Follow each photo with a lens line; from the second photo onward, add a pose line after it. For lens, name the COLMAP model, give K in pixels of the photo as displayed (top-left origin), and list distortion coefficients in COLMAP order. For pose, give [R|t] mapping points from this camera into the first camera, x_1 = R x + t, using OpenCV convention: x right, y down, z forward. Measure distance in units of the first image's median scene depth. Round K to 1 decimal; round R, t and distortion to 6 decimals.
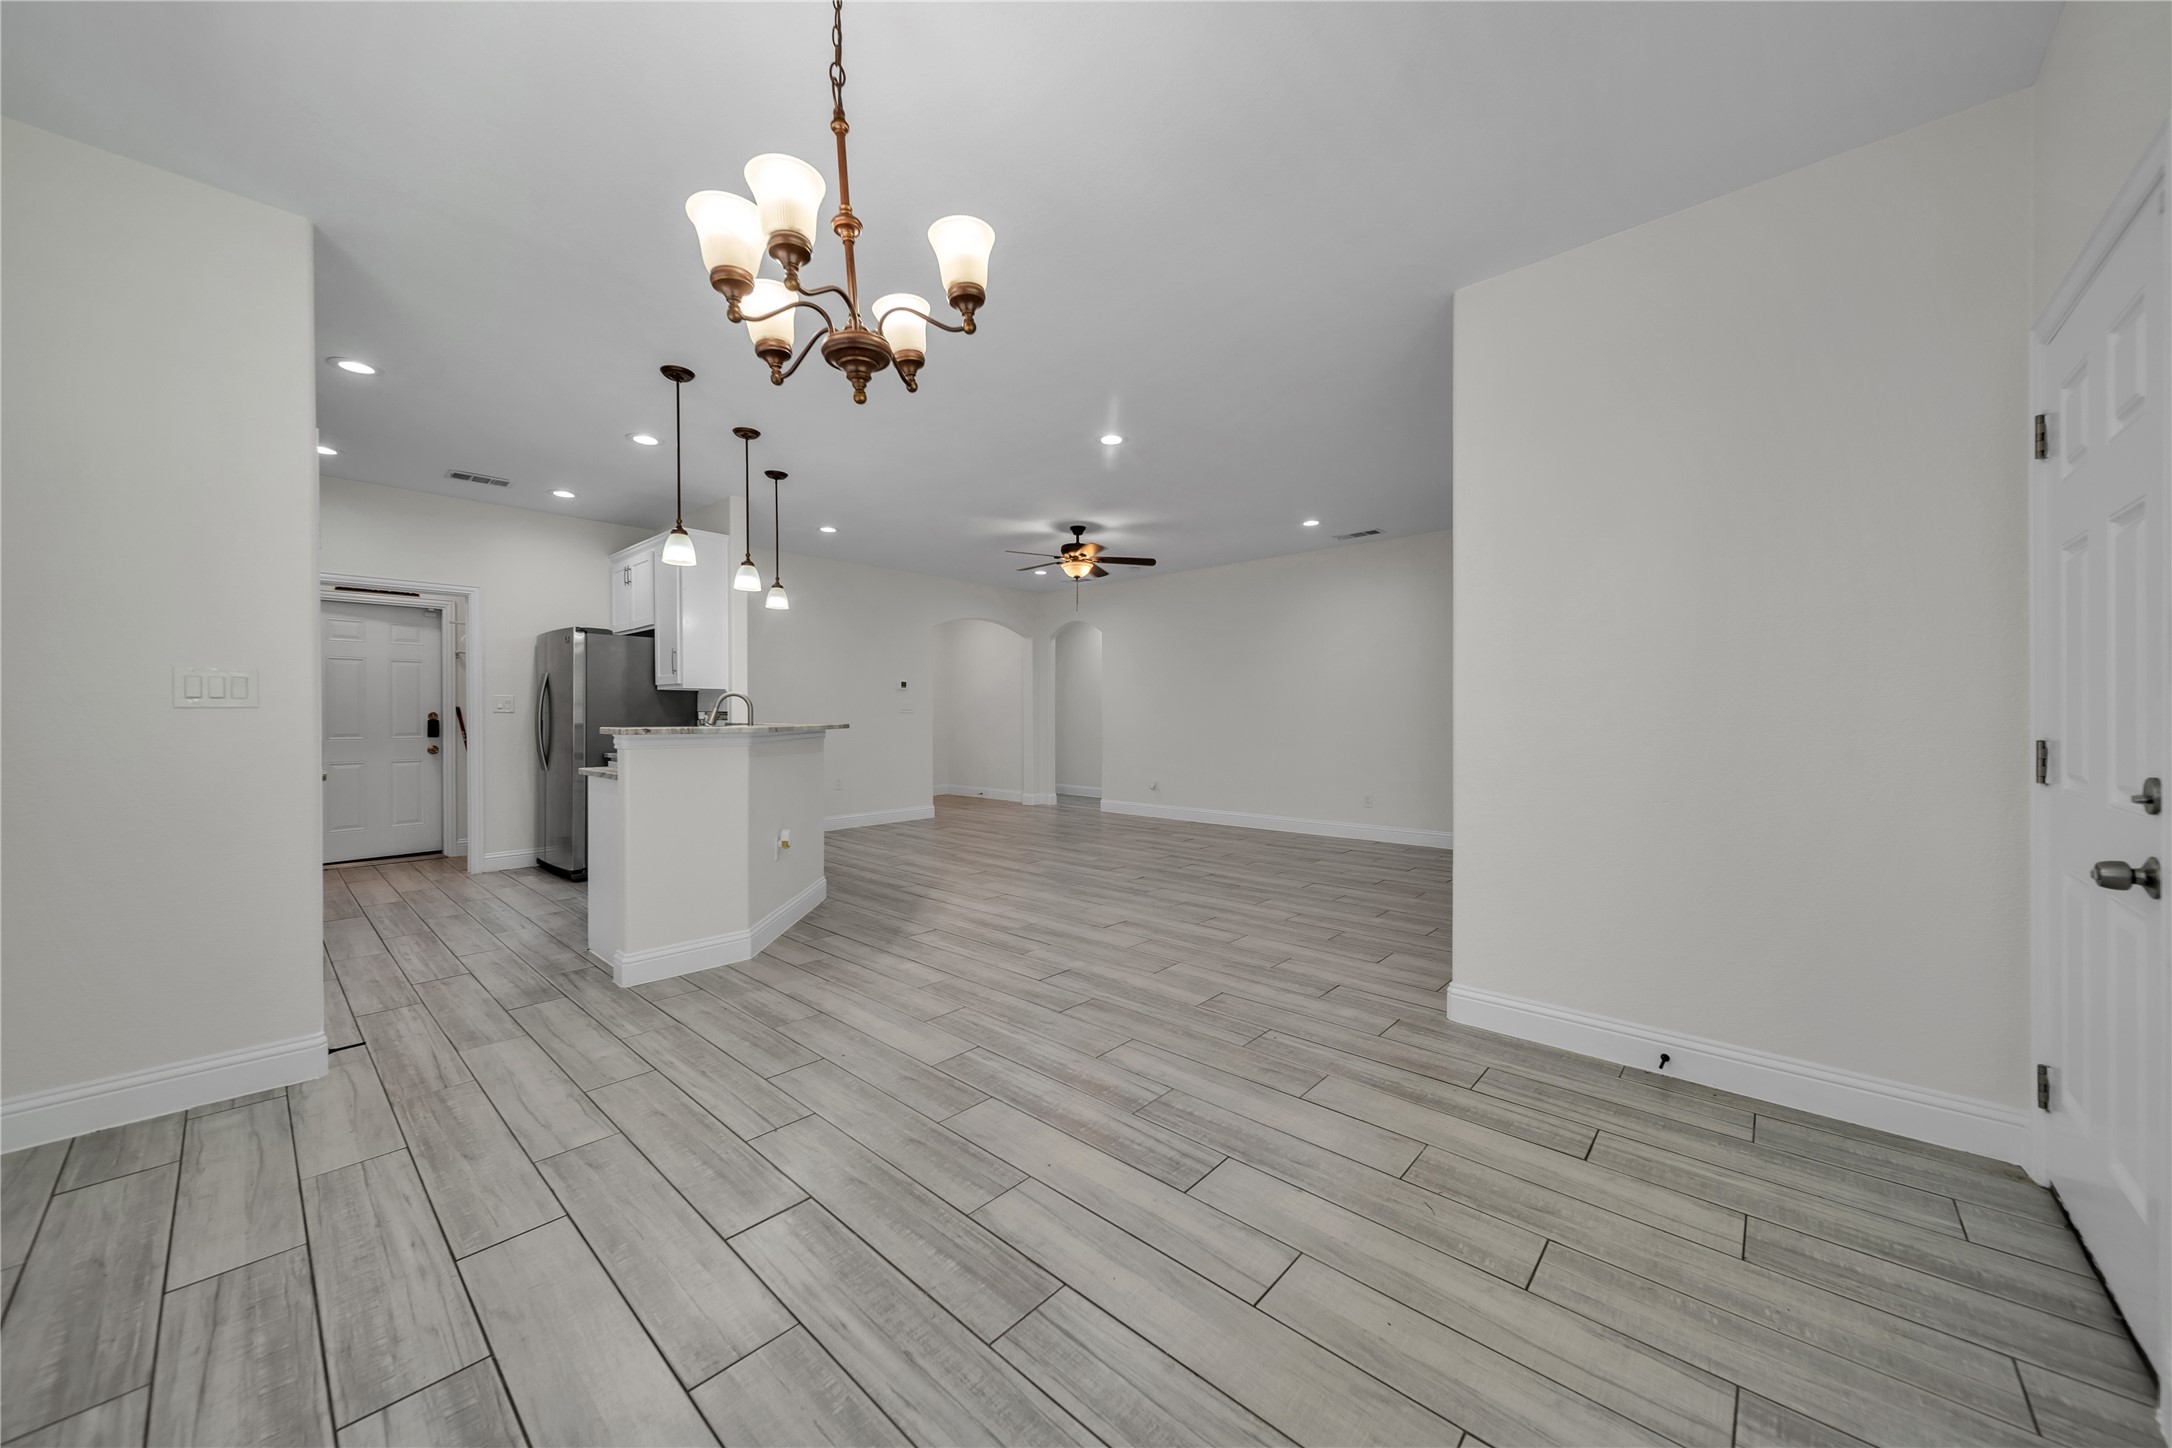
lens RADIAL K [[777.4, 0, 1078.9], [0, 777.4, 721.3], [0, 0, 1]] dist [0.000104, -0.000492]
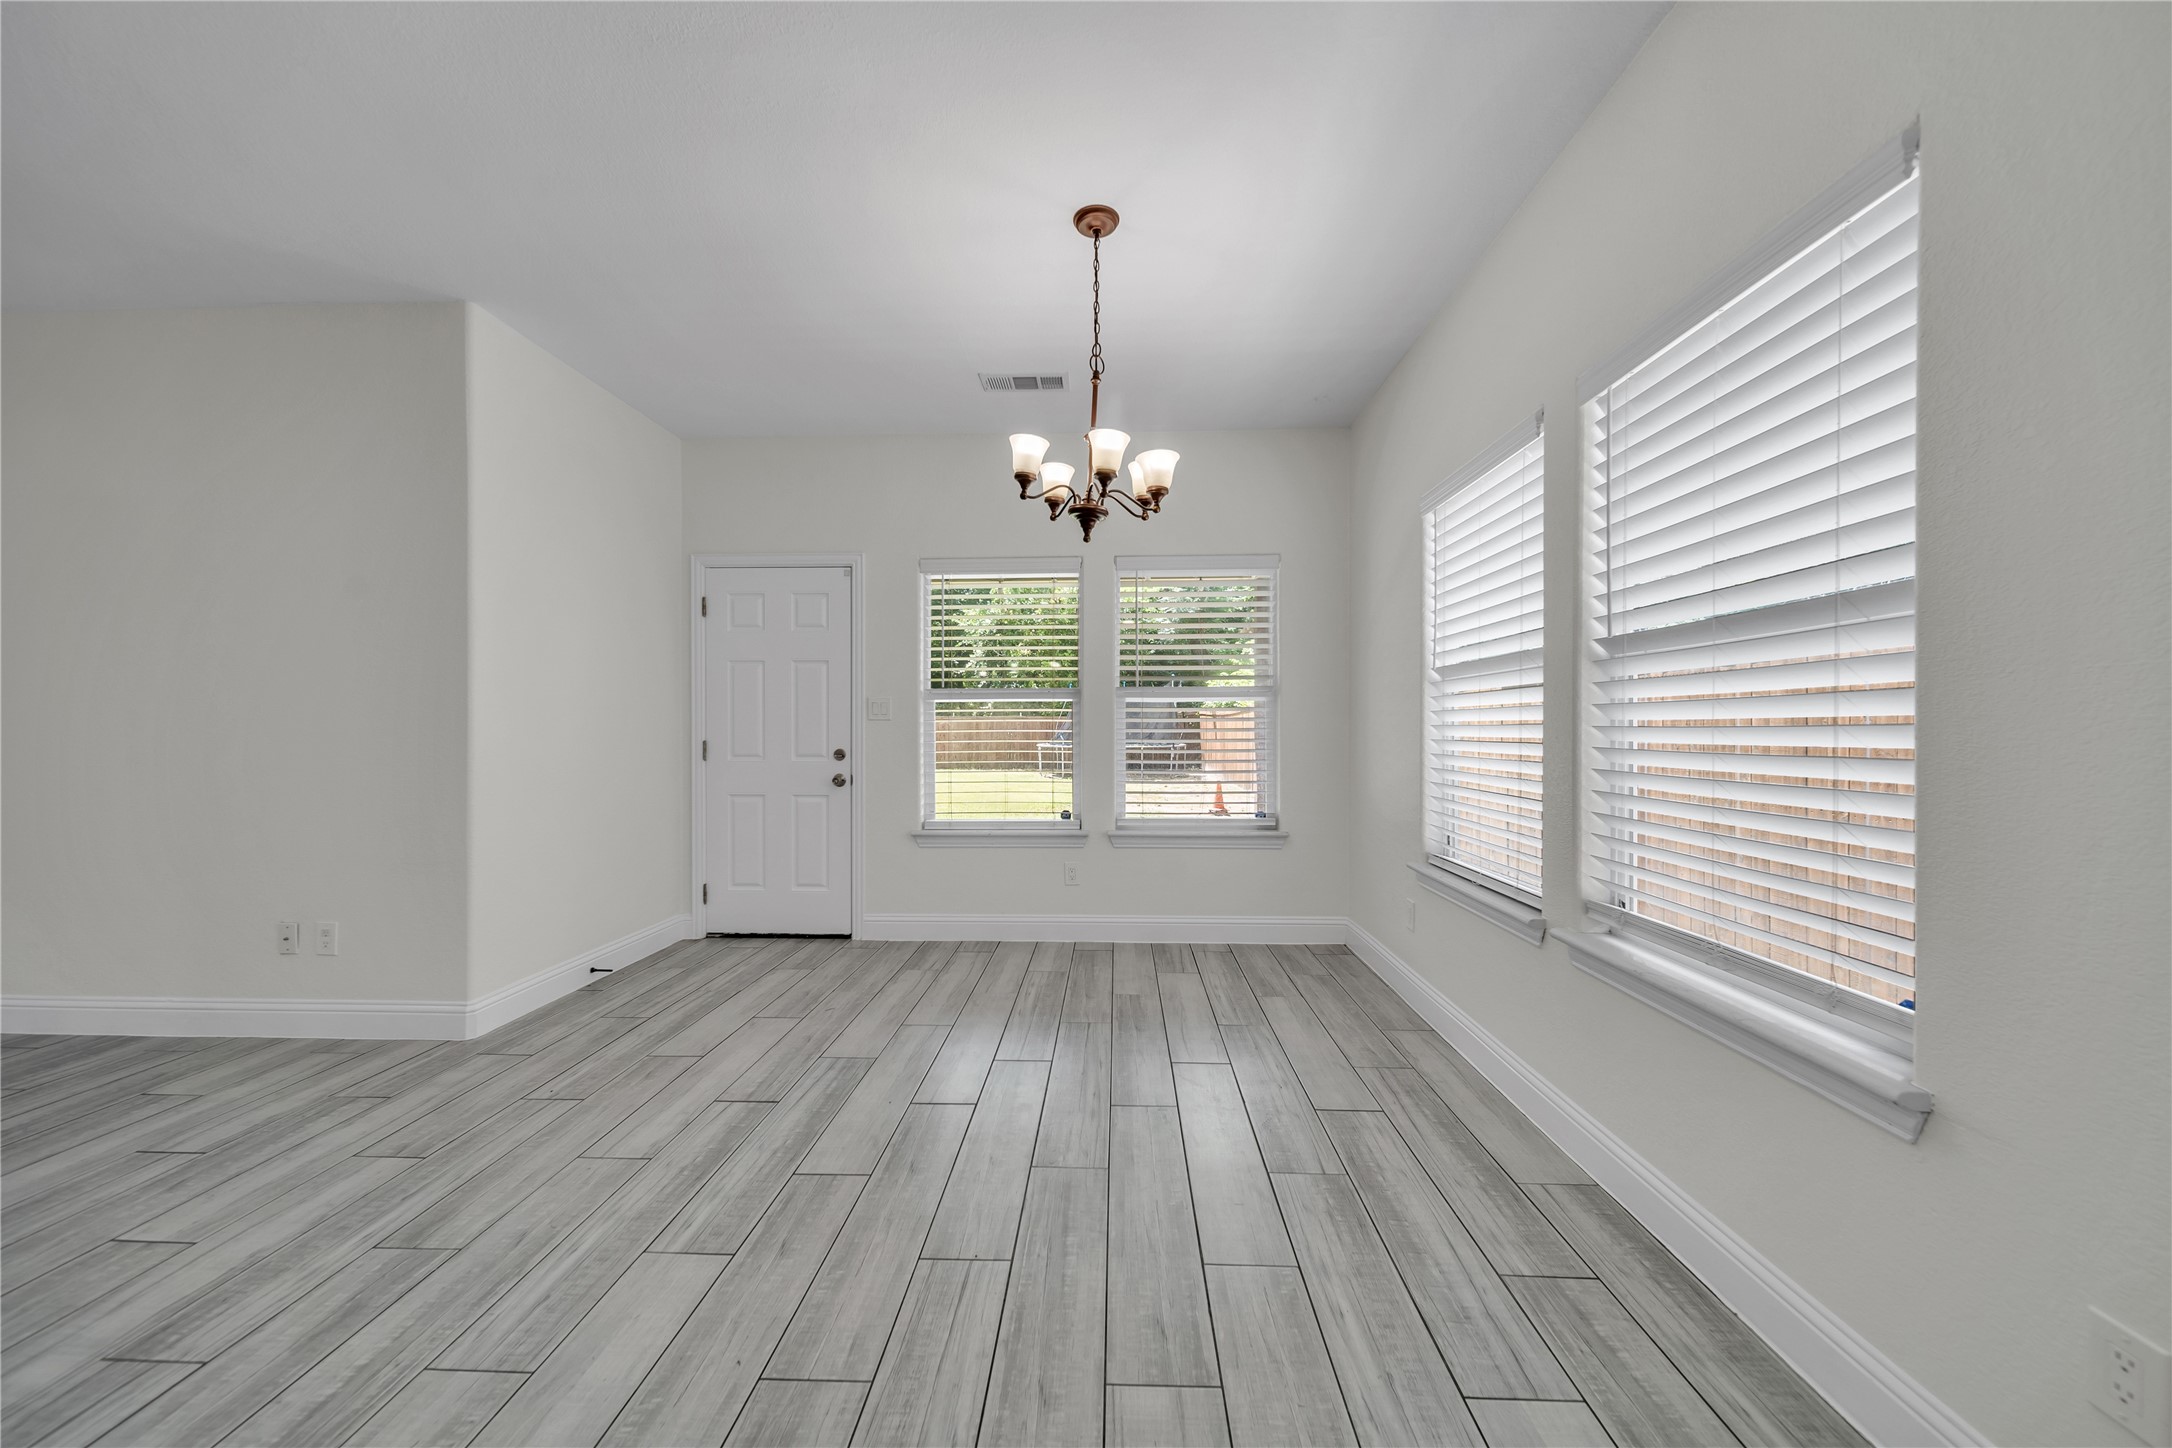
lens RADIAL K [[777.4, 0, 1086.2], [0, 777.4, 729.0], [0, 0, 1]] dist [0.000104, -0.000492]
pose [[-0.646671, 0.000543, 0.762769, -0.747691], [0.008710, 0.999940, 0.006673, -0.009094], [-0.762719, 0.010959, -0.646637, 0.996179]]
